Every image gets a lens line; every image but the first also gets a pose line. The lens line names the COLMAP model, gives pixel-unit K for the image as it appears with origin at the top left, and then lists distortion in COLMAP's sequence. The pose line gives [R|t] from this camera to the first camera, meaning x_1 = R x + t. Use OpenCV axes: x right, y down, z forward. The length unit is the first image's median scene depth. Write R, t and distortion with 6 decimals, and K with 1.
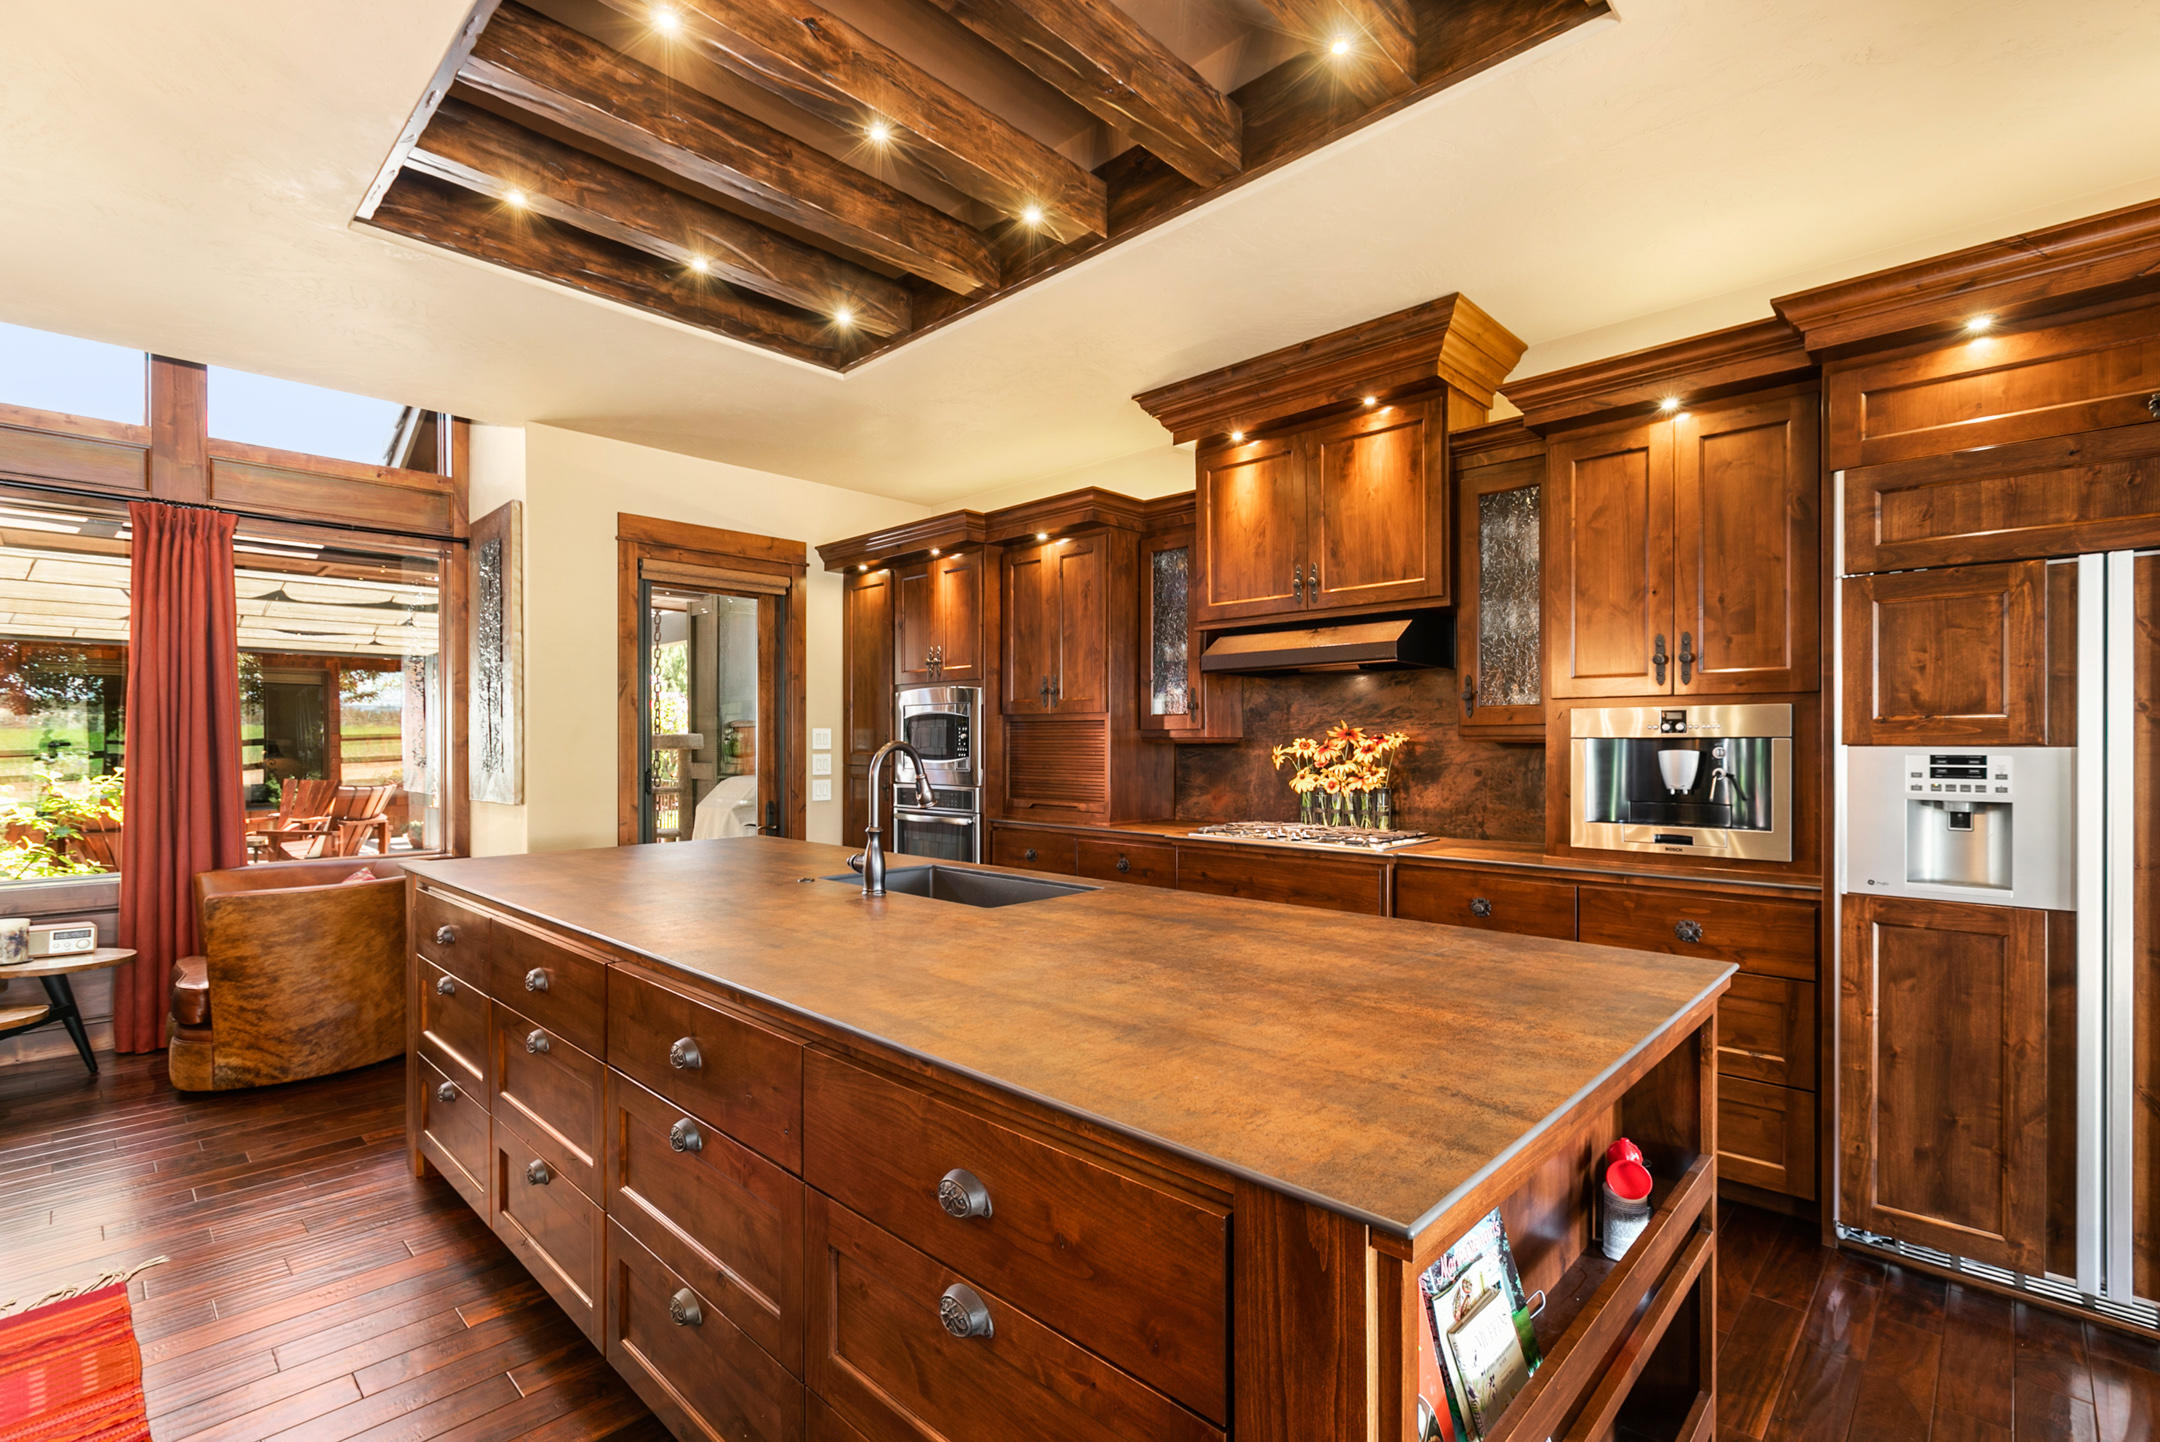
lens RADIAL K [[983.1, 0, 1084.6], [0, 983.1, 733.1], [0, 0, 1]] dist [-0.000483, -0.003829]
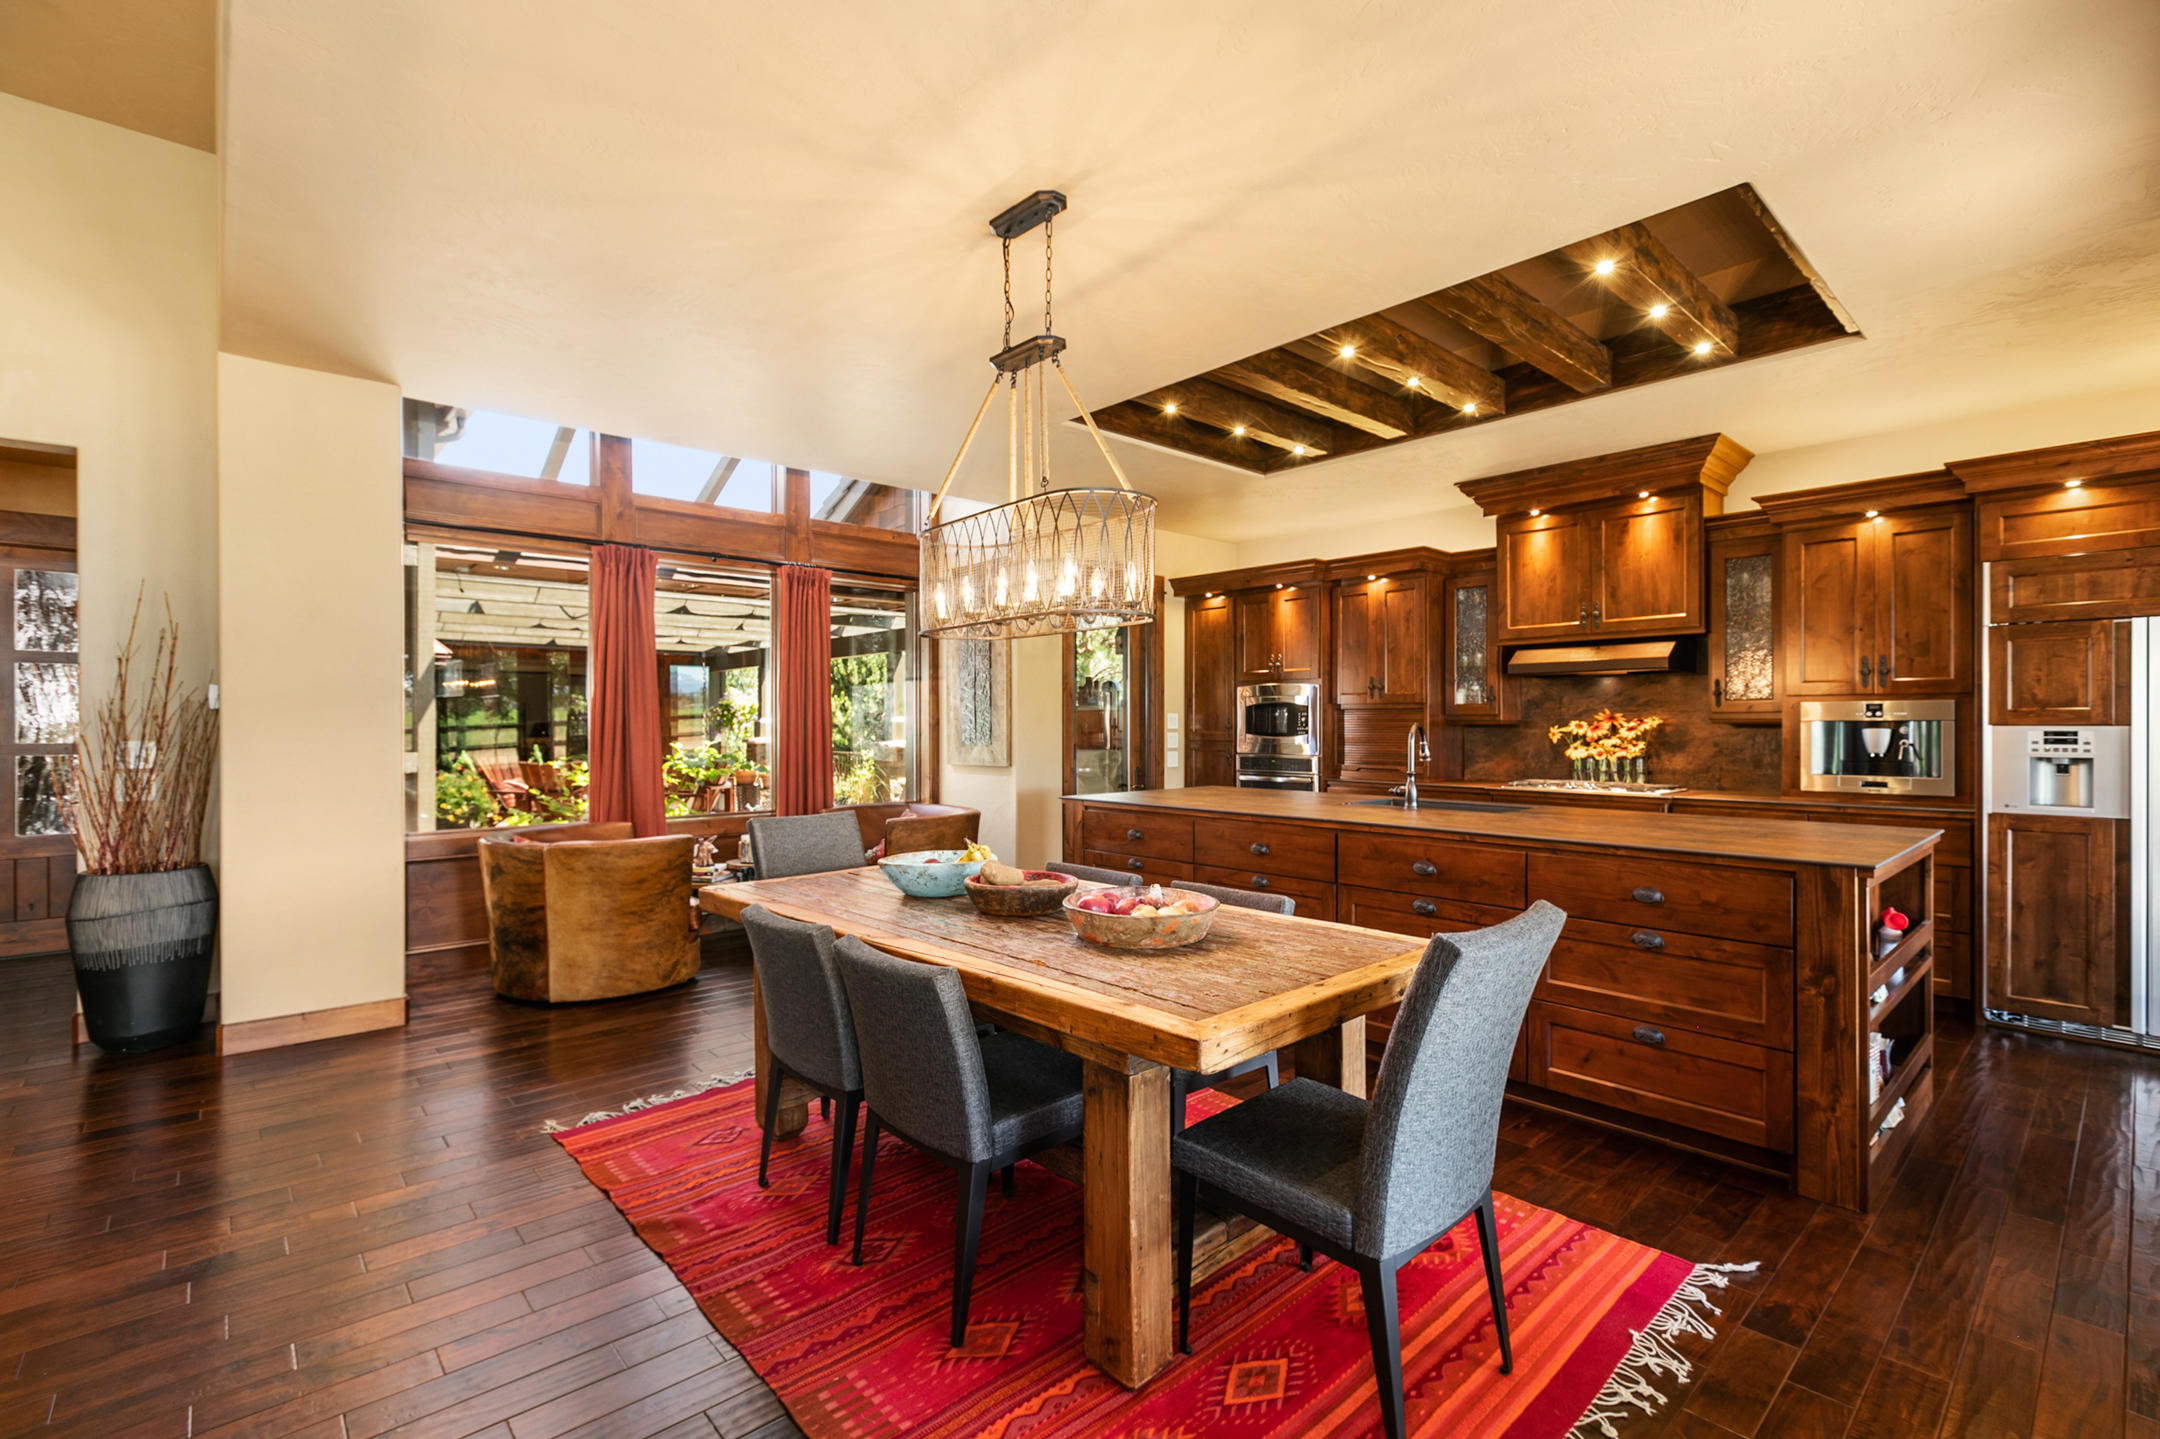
lens RADIAL K [[983.1, 0, 1071.4], [0, 983.1, 715.3], [0, 0, 1]] dist [-0.000483, -0.003829]
pose [[0.997103, -0.000415, -0.076066, -0.554849], [0.000397, 1.000000, -0.000254, -0.004197], [0.076066, 0.000223, 0.997103, -0.660180]]
